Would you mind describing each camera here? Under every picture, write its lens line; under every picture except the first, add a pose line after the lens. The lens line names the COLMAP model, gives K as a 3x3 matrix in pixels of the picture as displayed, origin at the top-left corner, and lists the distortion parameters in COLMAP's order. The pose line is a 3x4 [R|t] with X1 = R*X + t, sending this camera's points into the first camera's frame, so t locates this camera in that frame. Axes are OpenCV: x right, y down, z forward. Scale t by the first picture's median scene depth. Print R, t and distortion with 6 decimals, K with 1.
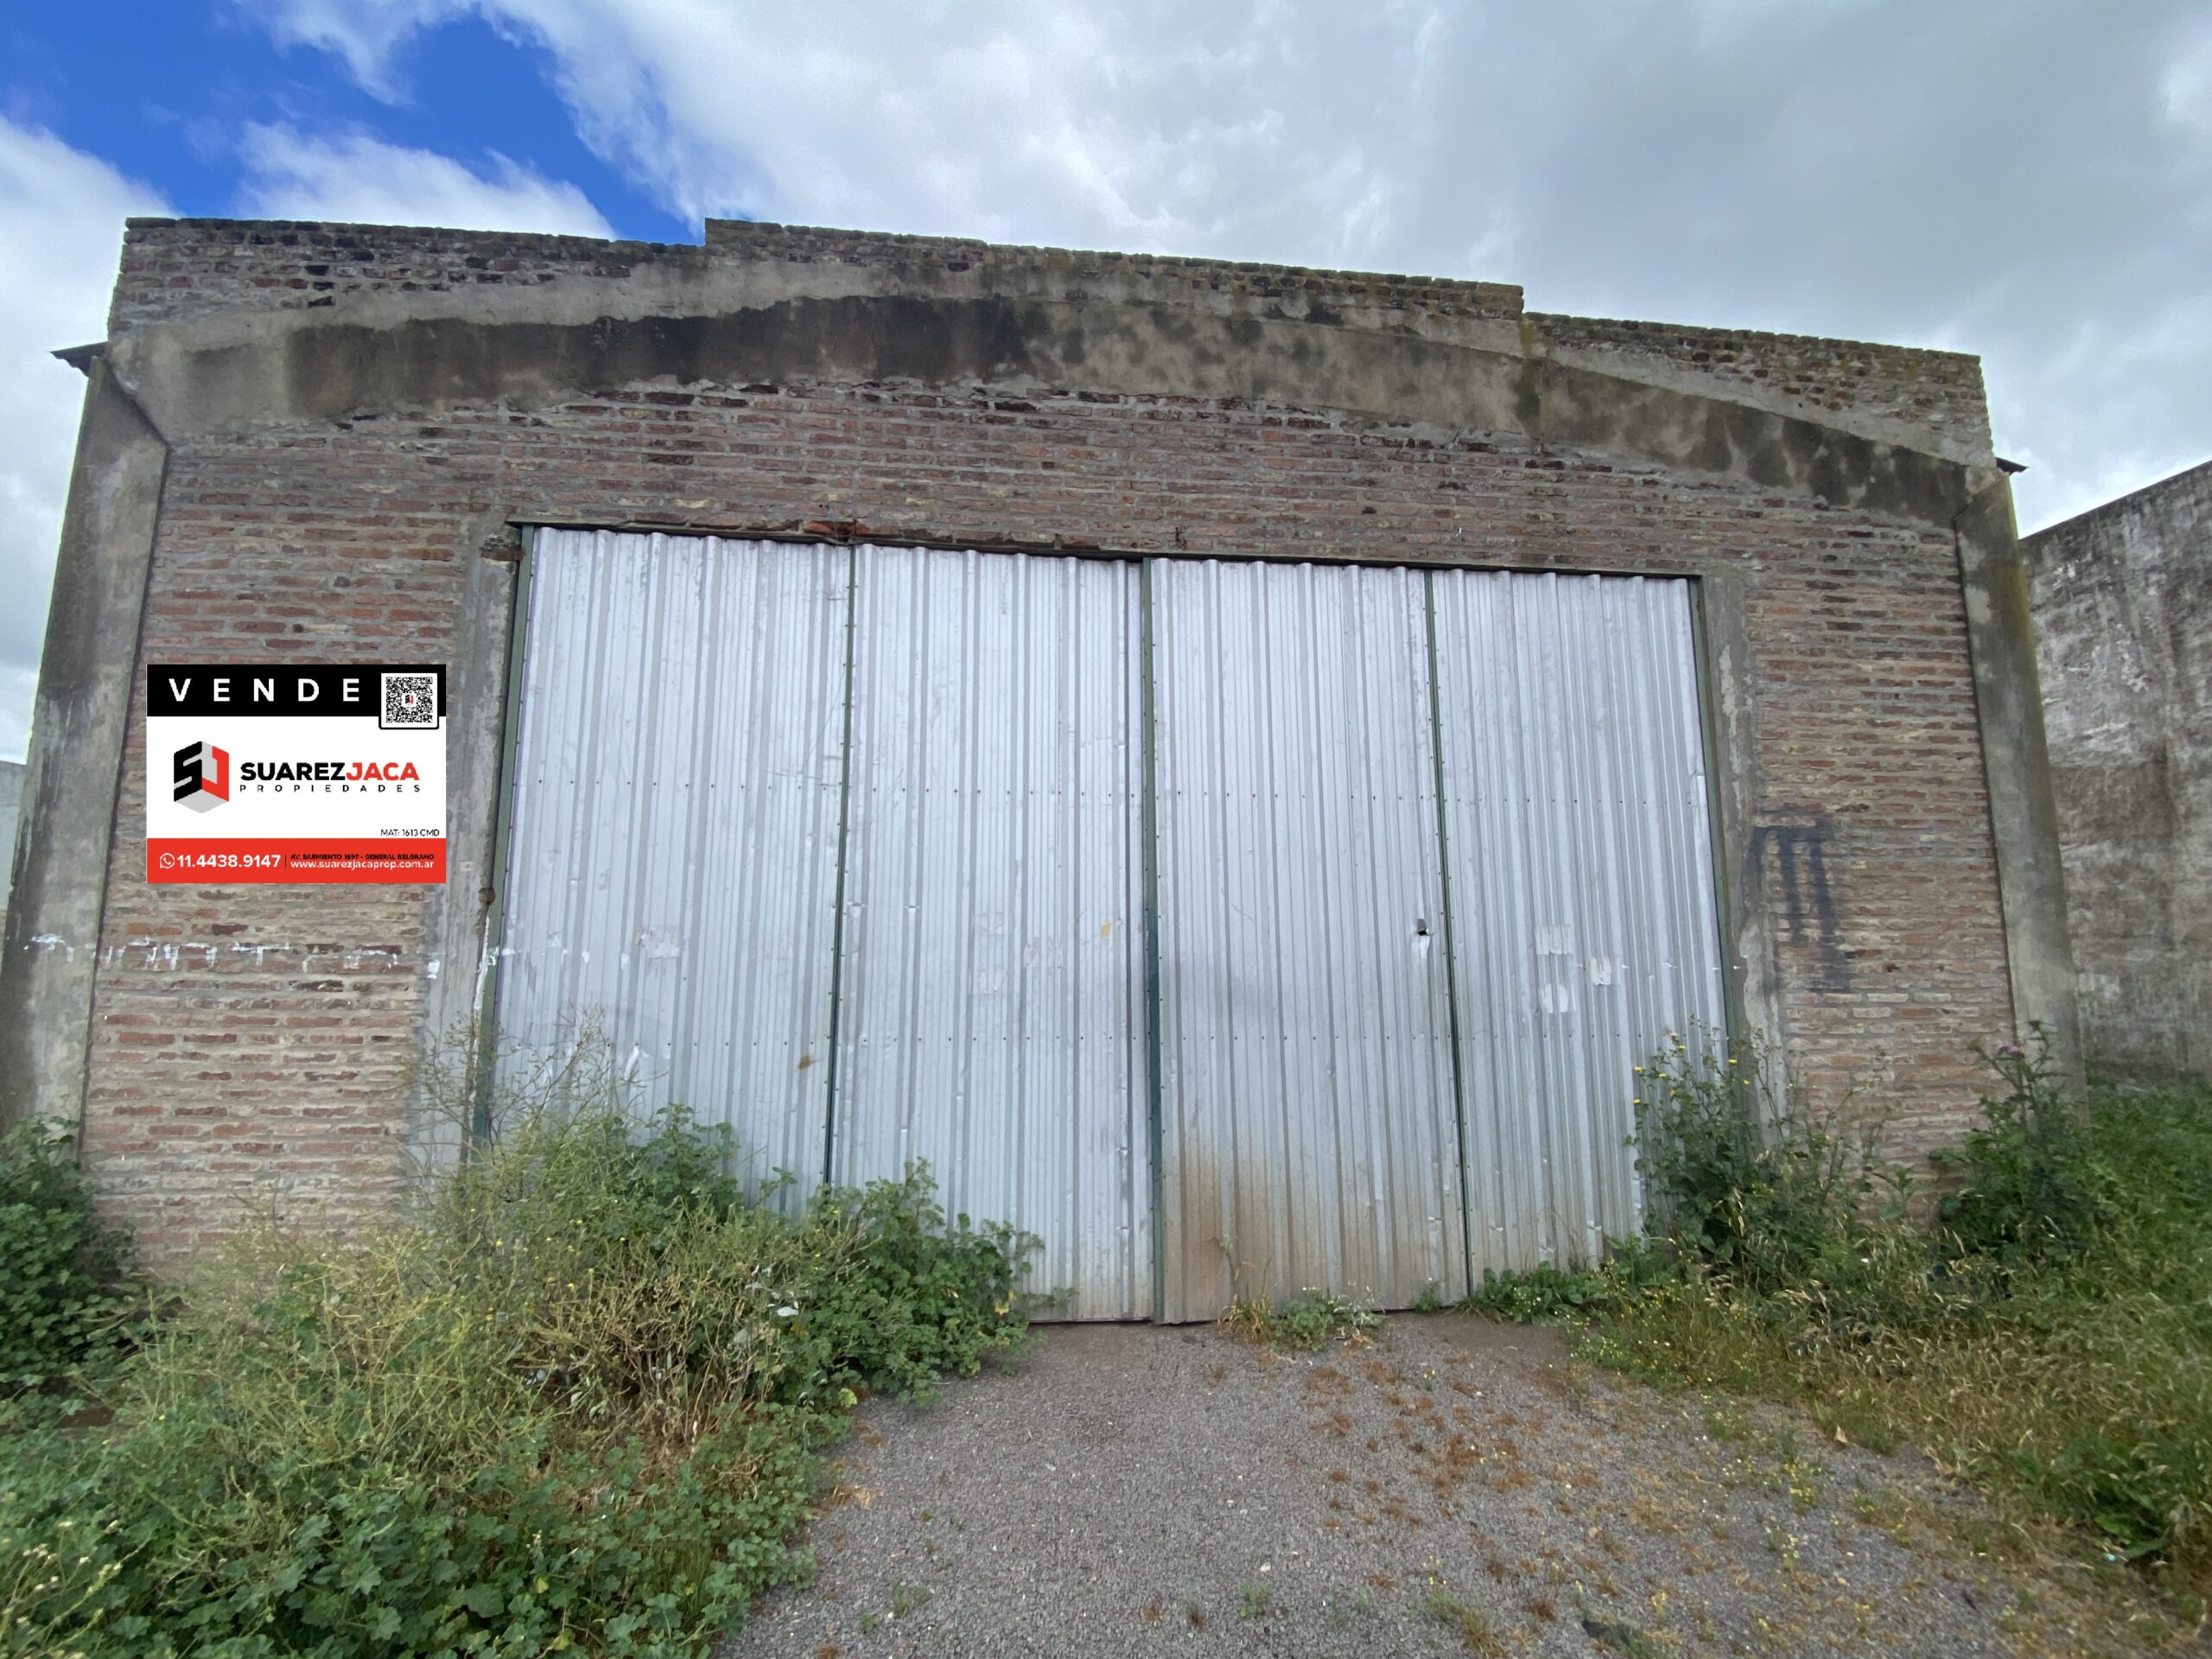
lens RADIAL K [[894.8, 0, 1090.8], [0, 894.8, 844.5], [0, 0, 1]] dist [0.007142, -0.013367]
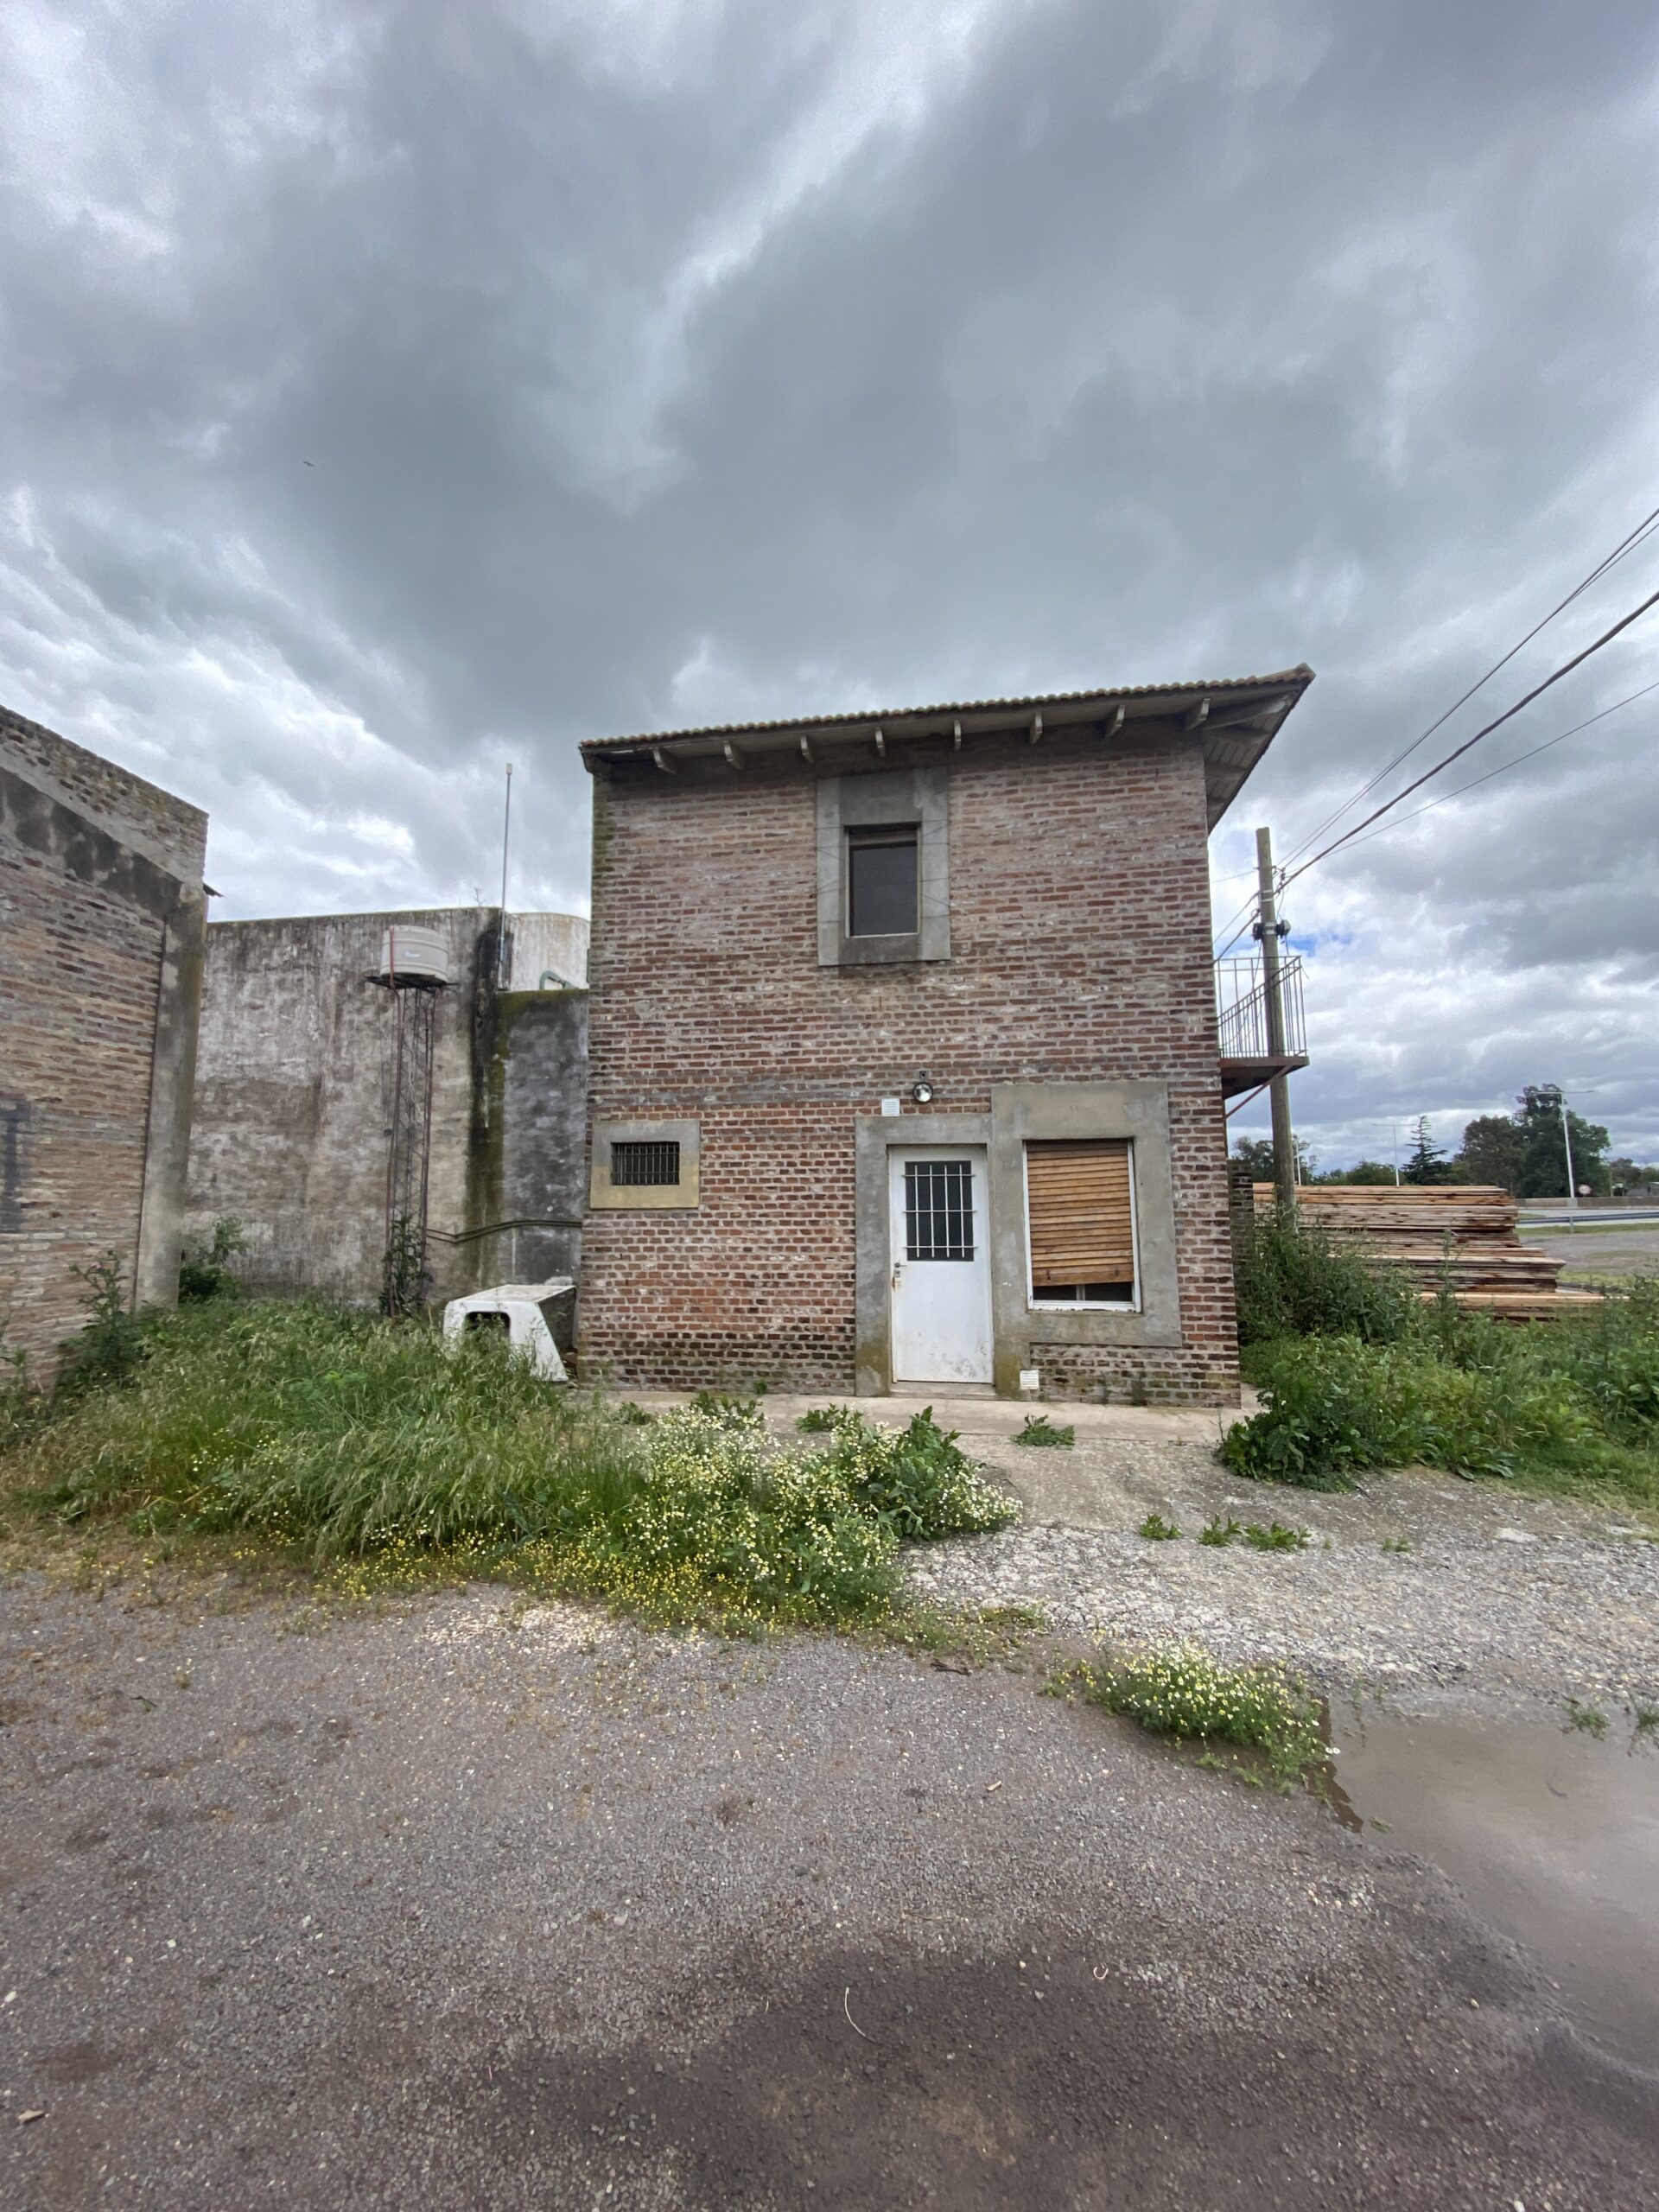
lens RADIAL K [[897.0, 0, 833.2], [0, 897.0, 1101.8], [0, 0, 1]] dist [-0.002982, -0.007153]
pose [[0.236580, 0.111082, 0.965241, -0.199003], [-0.105739, 0.990486, -0.088071, -0.046241], [-0.965841, -0.081228, 0.246075, -0.536849]]
